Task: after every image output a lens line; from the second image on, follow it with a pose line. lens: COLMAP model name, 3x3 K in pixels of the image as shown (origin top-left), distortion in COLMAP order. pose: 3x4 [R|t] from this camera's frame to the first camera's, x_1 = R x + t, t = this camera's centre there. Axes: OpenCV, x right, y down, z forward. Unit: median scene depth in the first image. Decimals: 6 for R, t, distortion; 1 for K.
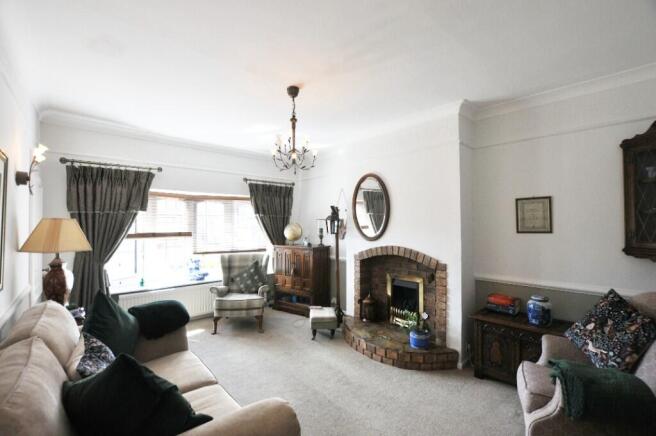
lens RADIAL K [[289.4, 0, 326.2], [0, 289.4, 218.7], [0, 0, 1]] dist [-0.022950, 0.000388]
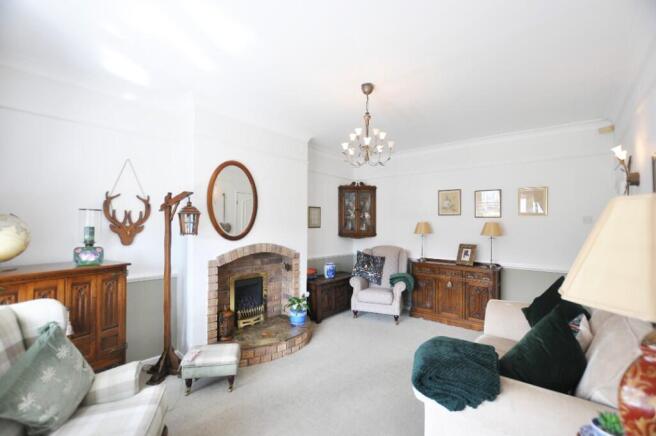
lens RADIAL K [[289.4, 0, 326.2], [0, 289.4, 218.7], [0, 0, 1]] dist [-0.022950, 0.000388]
pose [[-0.129953, 0.017756, 0.991361, -0.810741], [-0.032254, 0.999235, -0.022125, 0.025974], [-0.990995, -0.034851, -0.129280, 0.951808]]
